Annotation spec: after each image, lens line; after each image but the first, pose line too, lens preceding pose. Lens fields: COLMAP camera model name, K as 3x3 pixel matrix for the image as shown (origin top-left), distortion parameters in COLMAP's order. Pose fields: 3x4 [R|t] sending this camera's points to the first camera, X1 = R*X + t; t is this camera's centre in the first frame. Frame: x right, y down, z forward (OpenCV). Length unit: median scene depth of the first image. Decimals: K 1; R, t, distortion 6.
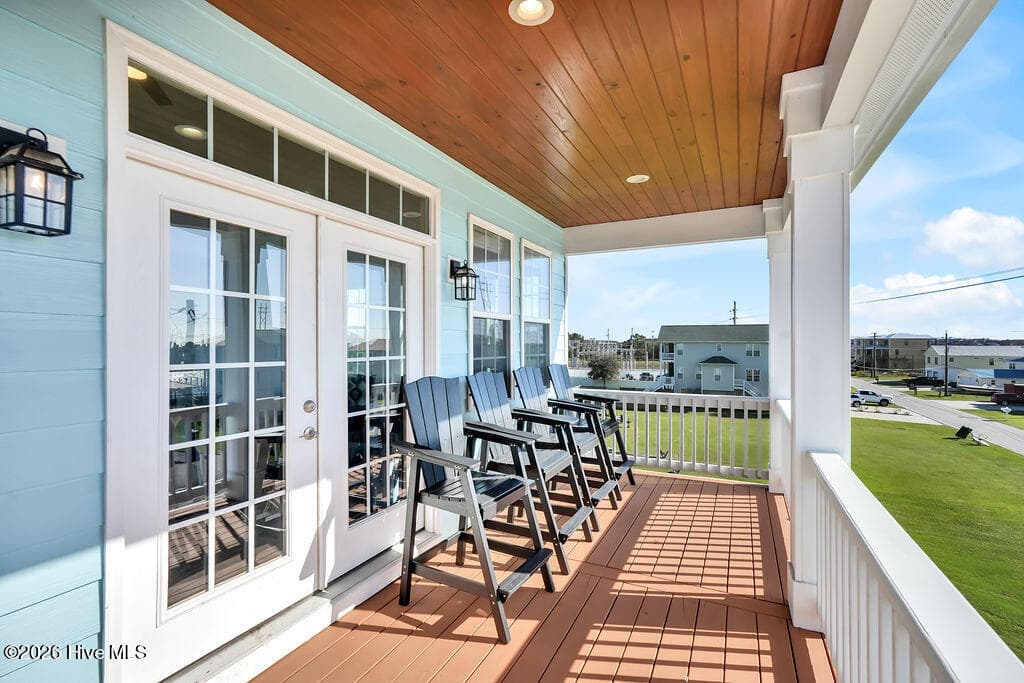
lens RADIAL K [[465.8, 0, 515.2], [0, 465.8, 340.4], [0, 0, 1]] dist [-0.012788, 0.008902]
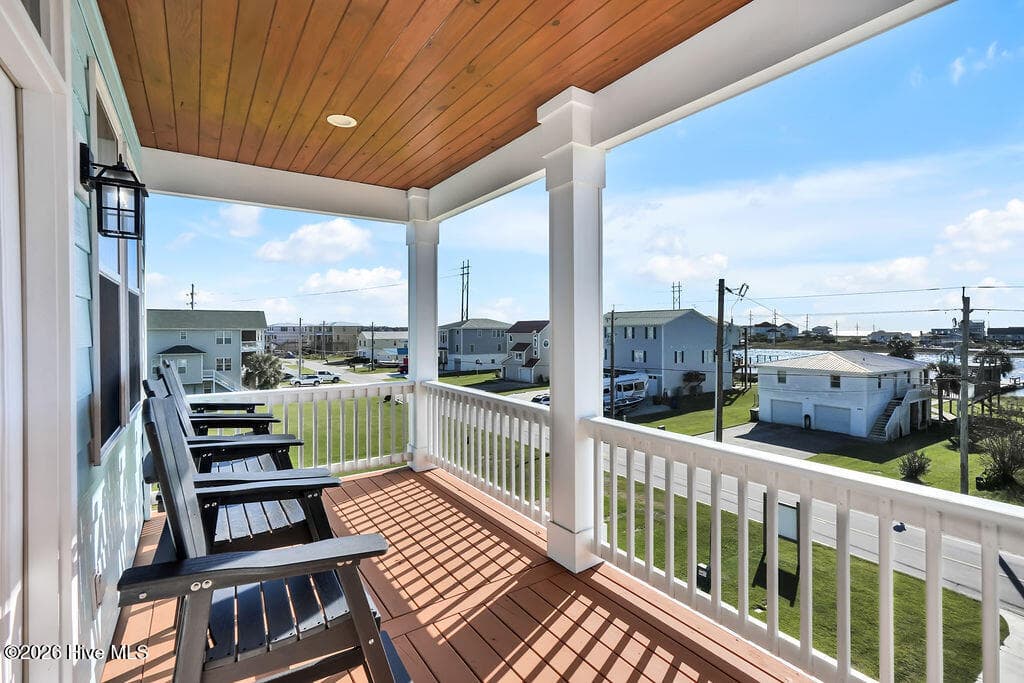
lens RADIAL K [[465.8, 0, 510.3], [0, 465.8, 332.2], [0, 0, 1]] dist [-0.012788, 0.008902]
pose [[0.485177, -0.006855, 0.874389, -0.228536], [-0.001938, 0.999958, 0.008914, 0.005223], [-0.874414, -0.006019, 0.485143, 0.282176]]
